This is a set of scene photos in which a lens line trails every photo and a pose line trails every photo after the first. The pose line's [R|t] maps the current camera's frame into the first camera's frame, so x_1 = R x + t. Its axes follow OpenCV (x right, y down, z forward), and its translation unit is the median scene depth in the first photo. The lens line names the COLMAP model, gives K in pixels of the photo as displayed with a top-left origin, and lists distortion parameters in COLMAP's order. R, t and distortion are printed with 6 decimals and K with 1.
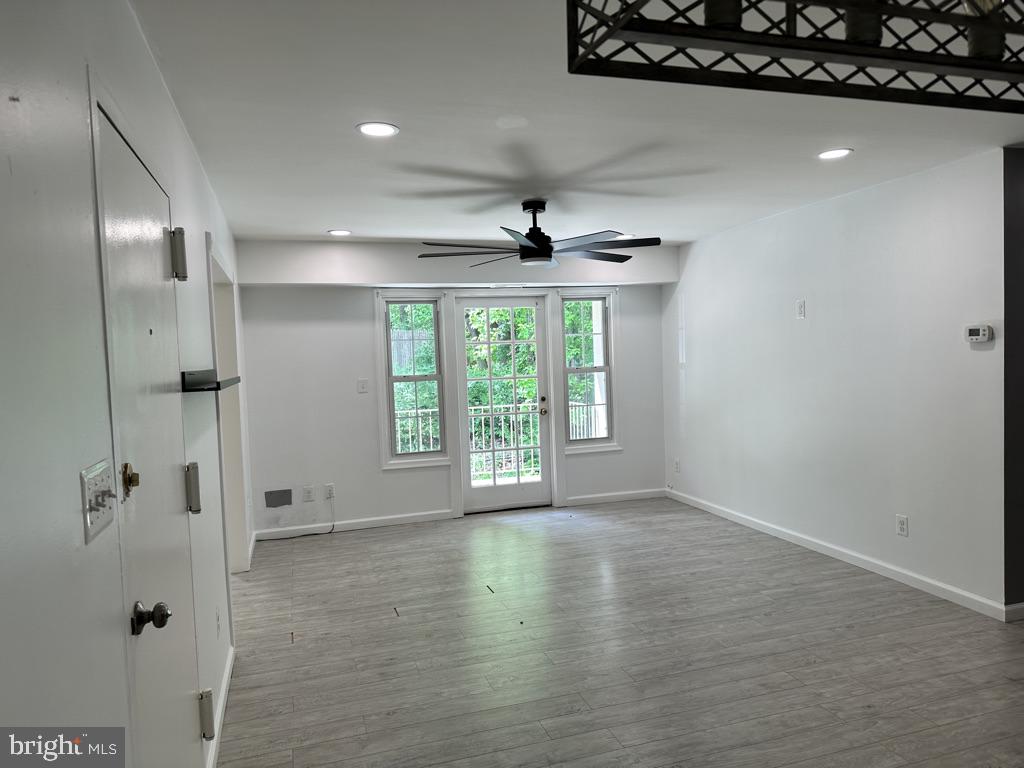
lens RADIAL K [[724.8, 0, 514.1], [0, 724.8, 382.1], [0, 0, 1]] dist [0.066690, -0.085235]
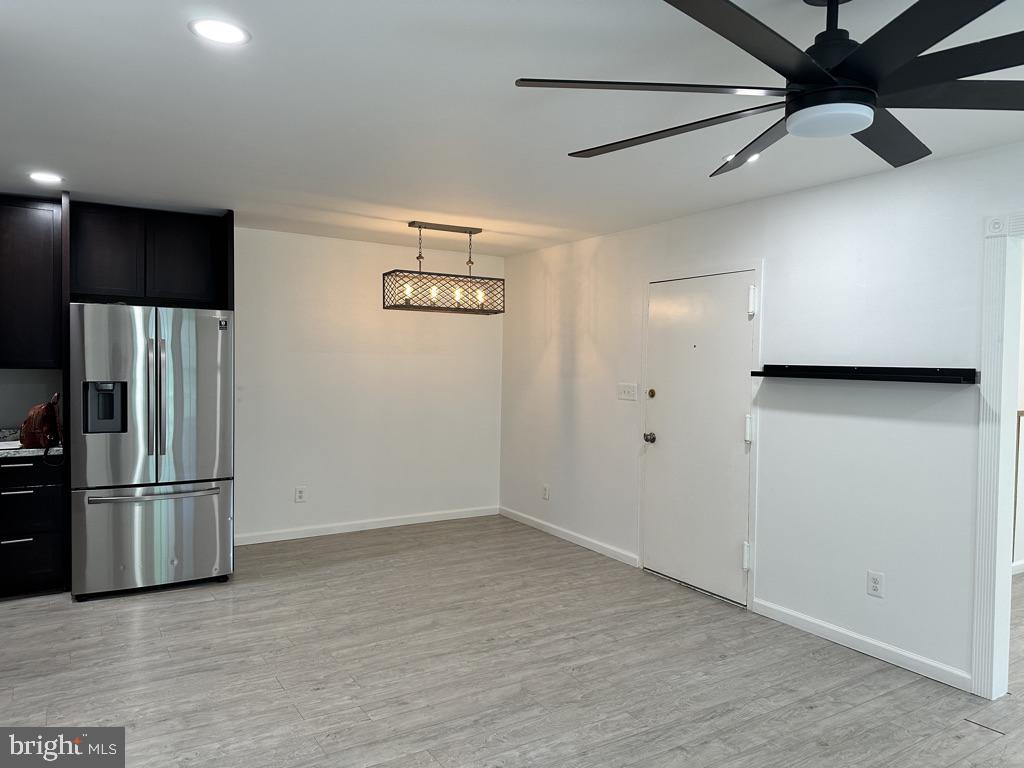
lens RADIAL K [[706.9, 0, 501.8], [0, 706.9, 387.6], [0, 0, 1]] dist [0.008279, 0.000919]
pose [[-0.971856, 0.028825, -0.233806, 0.400225], [0.008891, 0.996267, 0.085870, -0.079929], [0.235408, 0.081375, -0.968484, 1.814451]]
